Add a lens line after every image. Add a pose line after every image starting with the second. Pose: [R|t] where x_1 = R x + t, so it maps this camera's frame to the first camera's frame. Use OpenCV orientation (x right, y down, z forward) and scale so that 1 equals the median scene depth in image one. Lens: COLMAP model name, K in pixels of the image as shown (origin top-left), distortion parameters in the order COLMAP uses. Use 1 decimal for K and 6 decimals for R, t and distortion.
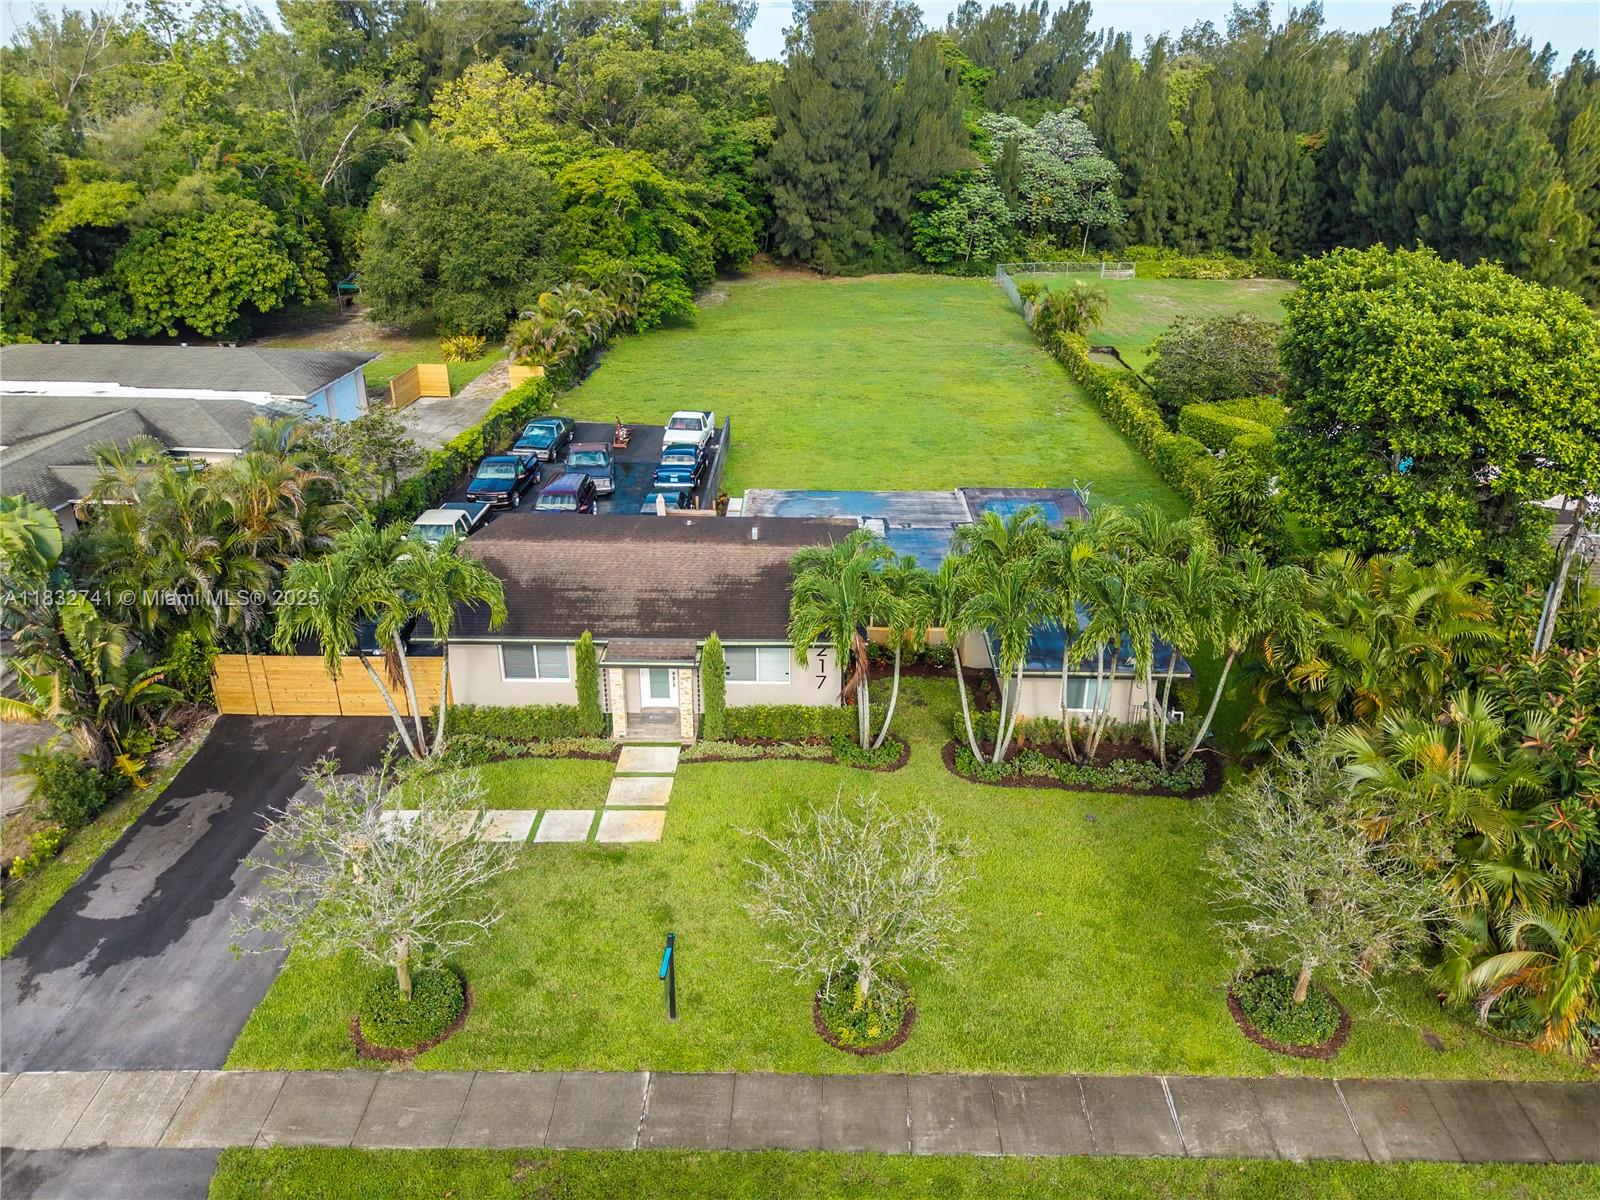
lens RADIAL K [[1103.1, 0, 825.0], [0, 1103.1, 564.0], [0, 0, 1]] dist [0.025121, -0.020567]
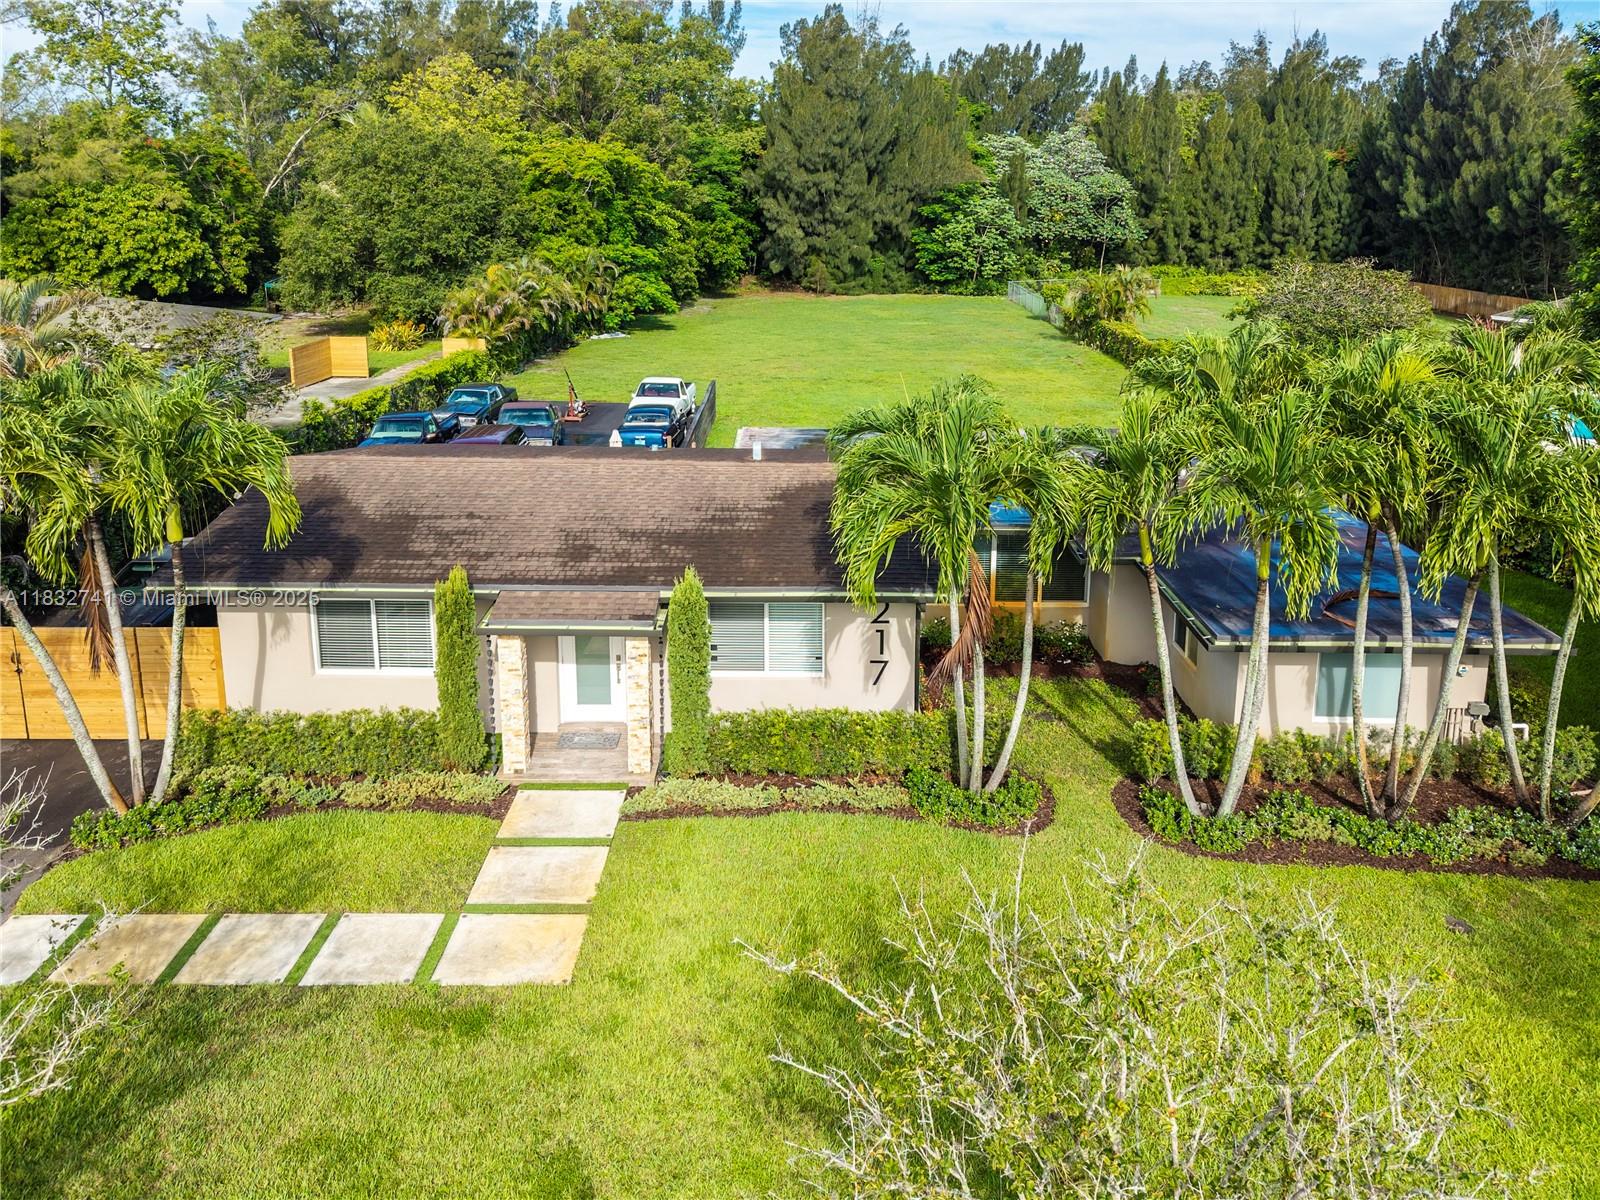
lens RADIAL K [[1129.6, 0, 802.2], [0, 1129.6, 423.5], [0, 0, 1]] dist [0.004671, -0.003158]
pose [[0.999968, -0.007089, -0.003620, -0.017592], [0.006224, 0.979838, -0.199695, 0.042677], [0.004962, 0.199667, 0.979851, 0.179793]]
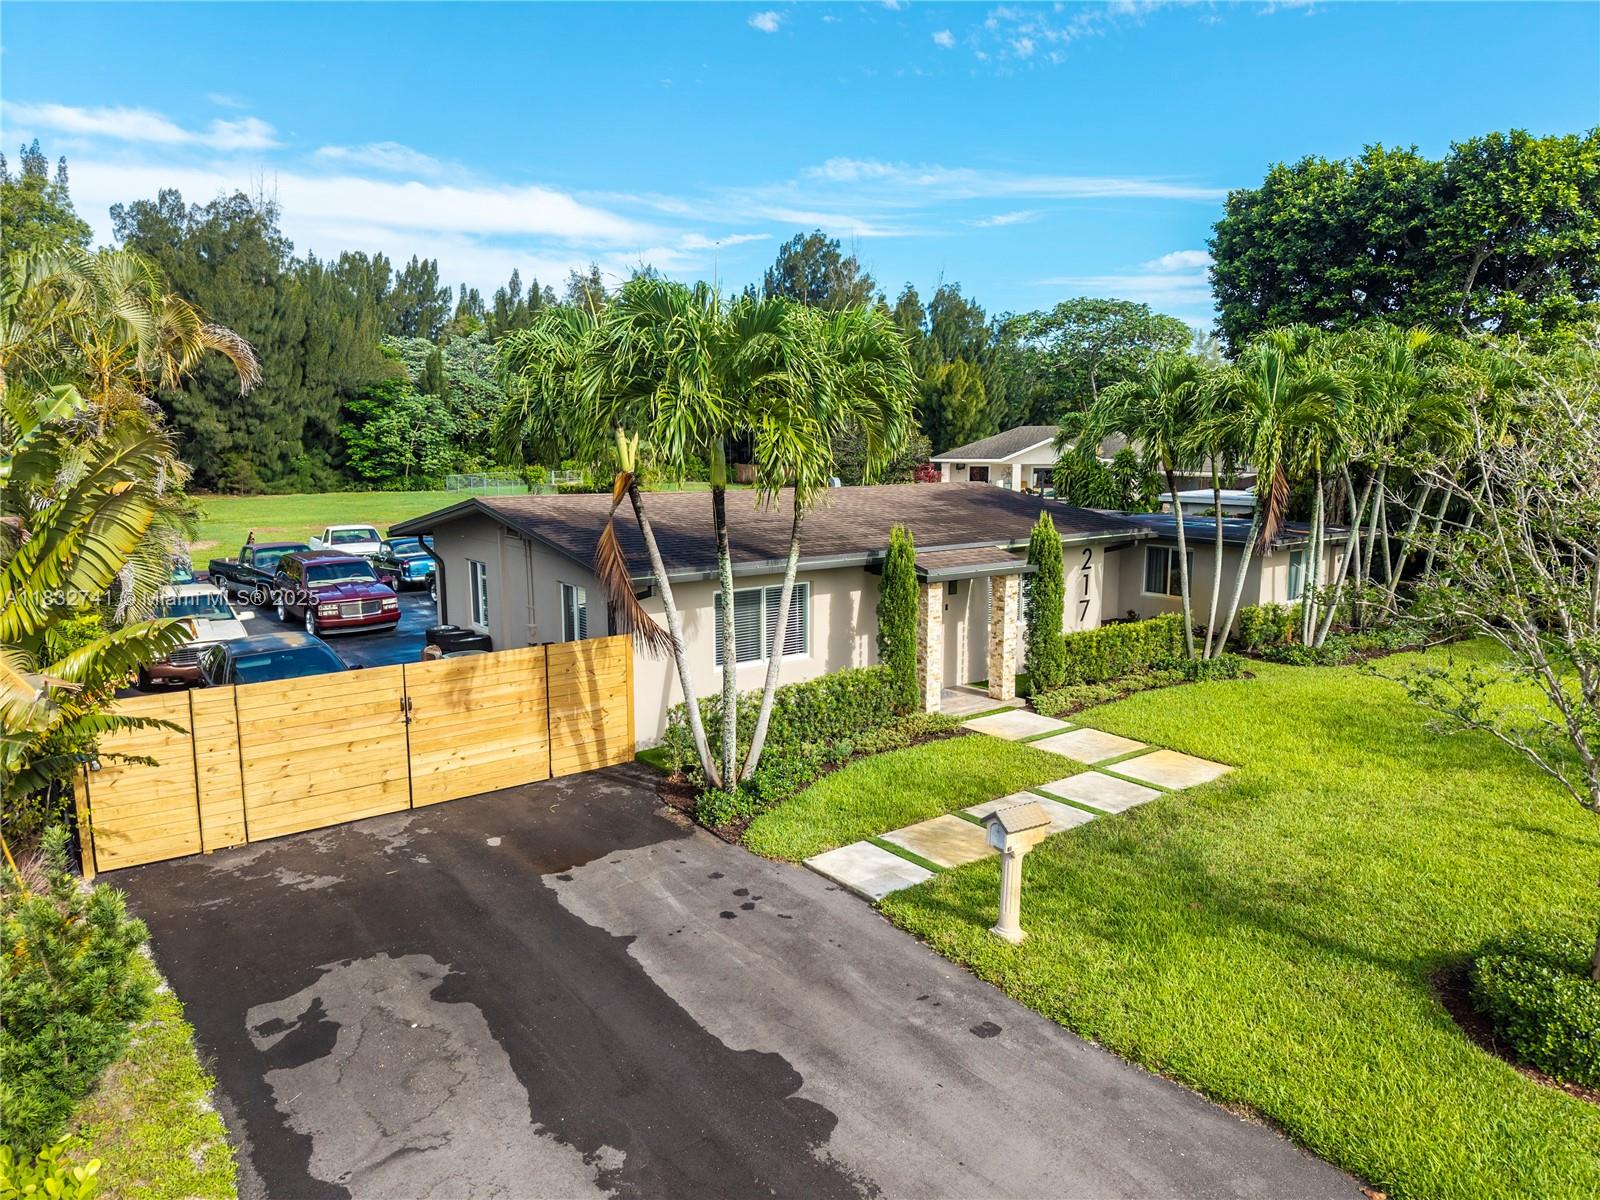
lens RADIAL K [[1072.0, 0, 800.0], [0, 1072.0, 600.0], [0, 0, 1]] dist [0.016796, -0.003320]
pose [[0.794600, -0.109604, 0.597158, -0.250823], [0.250491, 0.955138, -0.158004, 0.072962], [-0.553050, 0.275133, 0.786408, 0.242047]]
